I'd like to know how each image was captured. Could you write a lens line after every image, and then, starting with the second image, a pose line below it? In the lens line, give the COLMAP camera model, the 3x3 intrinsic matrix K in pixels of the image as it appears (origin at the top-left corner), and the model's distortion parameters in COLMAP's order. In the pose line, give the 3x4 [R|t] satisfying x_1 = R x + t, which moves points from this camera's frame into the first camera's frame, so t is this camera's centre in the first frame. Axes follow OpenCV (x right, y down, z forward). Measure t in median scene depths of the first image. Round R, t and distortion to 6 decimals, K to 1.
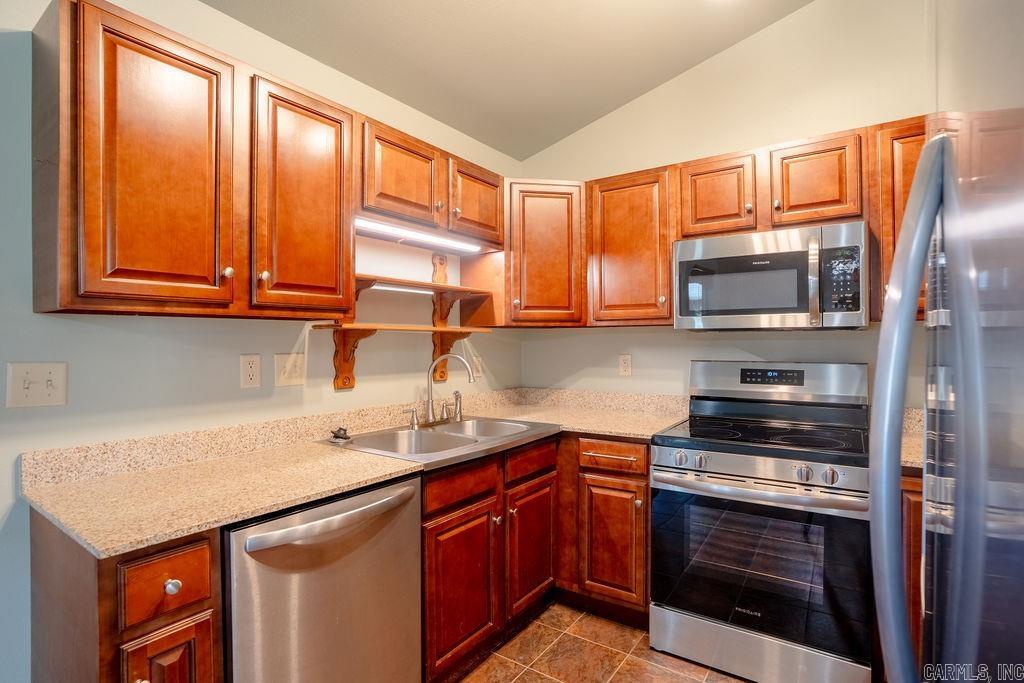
lens RADIAL K [[504.8, 0, 512.0], [0, 504.8, 341.5], [0, 0, 1]] dist [-0.024058, -0.000153]
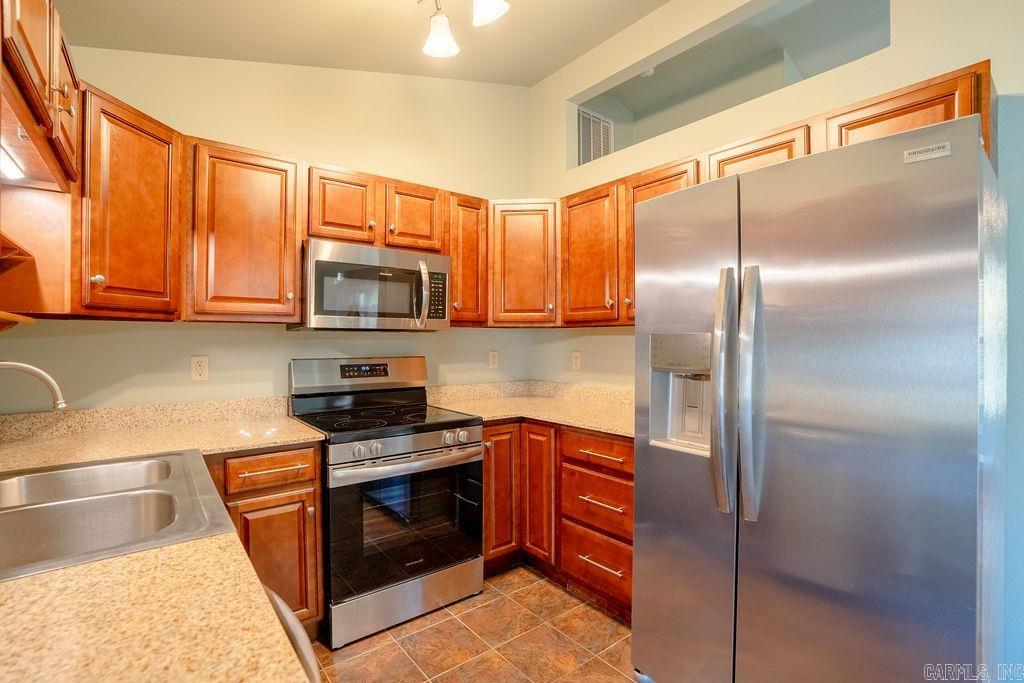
lens RADIAL K [[464.0, 0, 512.0], [0, 464.0, 341.5], [0, 0, 1]] dist [-0.048461, 0.020615]
pose [[0.312767, 0.000415, 0.949830, -0.398134], [-0.002787, 0.999996, 0.000481, 0.001004], [-0.949826, -0.002798, 0.312767, 0.327886]]
